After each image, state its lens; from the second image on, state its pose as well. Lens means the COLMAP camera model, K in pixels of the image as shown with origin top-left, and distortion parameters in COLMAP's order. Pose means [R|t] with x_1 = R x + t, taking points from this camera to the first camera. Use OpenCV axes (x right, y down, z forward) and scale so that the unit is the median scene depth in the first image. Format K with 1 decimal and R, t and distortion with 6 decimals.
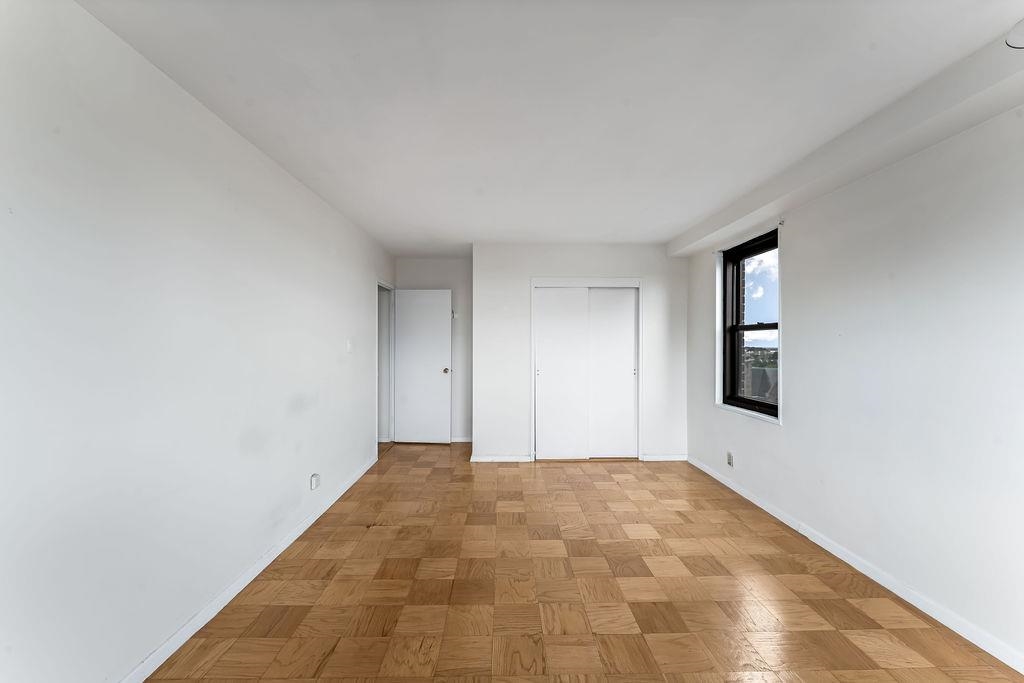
lens RADIAL K [[417.3, 0, 513.9], [0, 417.3, 341.2], [0, 0, 1]] dist [-0.000493, 0.000062]
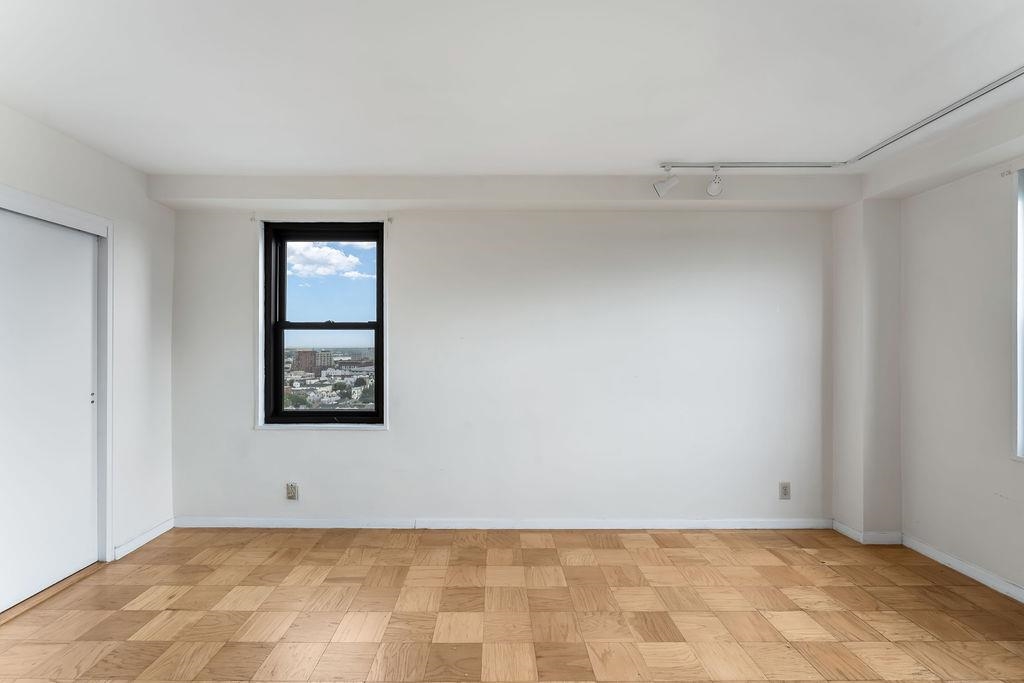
lens RADIAL K [[436.5, 0, 496.0], [0, 436.5, 347.8], [0, 0, 1]] dist [-0.001270, -0.000085]
pose [[0.026099, 0.004361, 0.999650, -0.307782], [-0.005175, 0.999978, -0.004227, 0.013506], [-0.999646, -0.005063, 0.026121, 0.622015]]
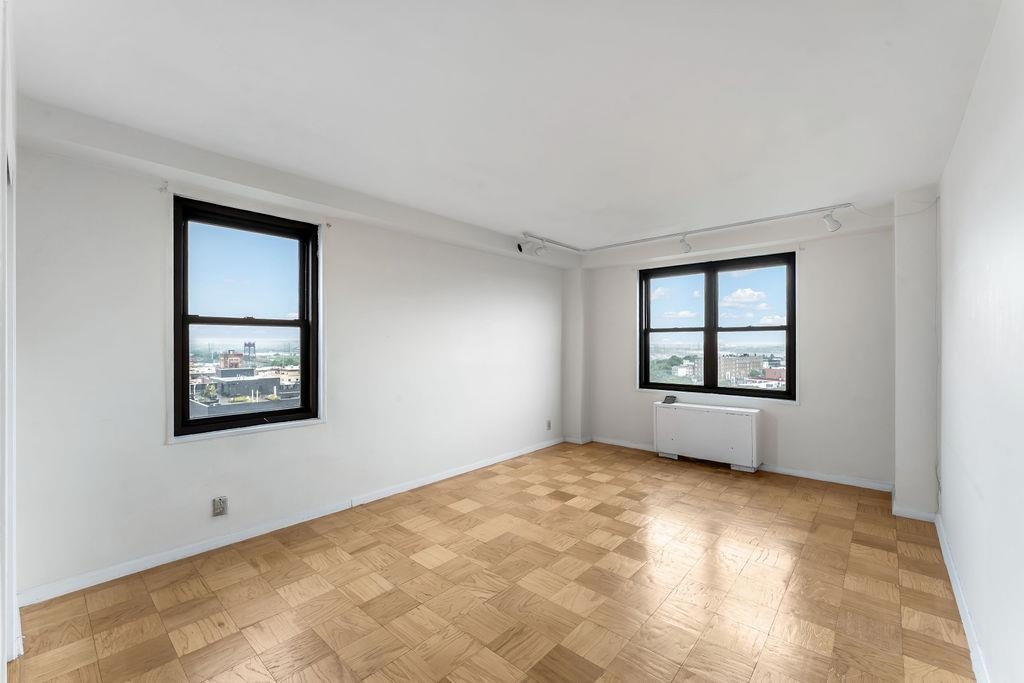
lens RADIAL K [[417.3, 0, 513.9], [0, 417.3, 341.2], [0, 0, 1]] dist [-0.000493, 0.000062]
pose [[-0.728074, 0.003884, 0.685487, -0.338907], [-0.001707, 0.999971, -0.007479, 0.008640], [-0.685496, -0.006615, -0.728046, 1.225518]]
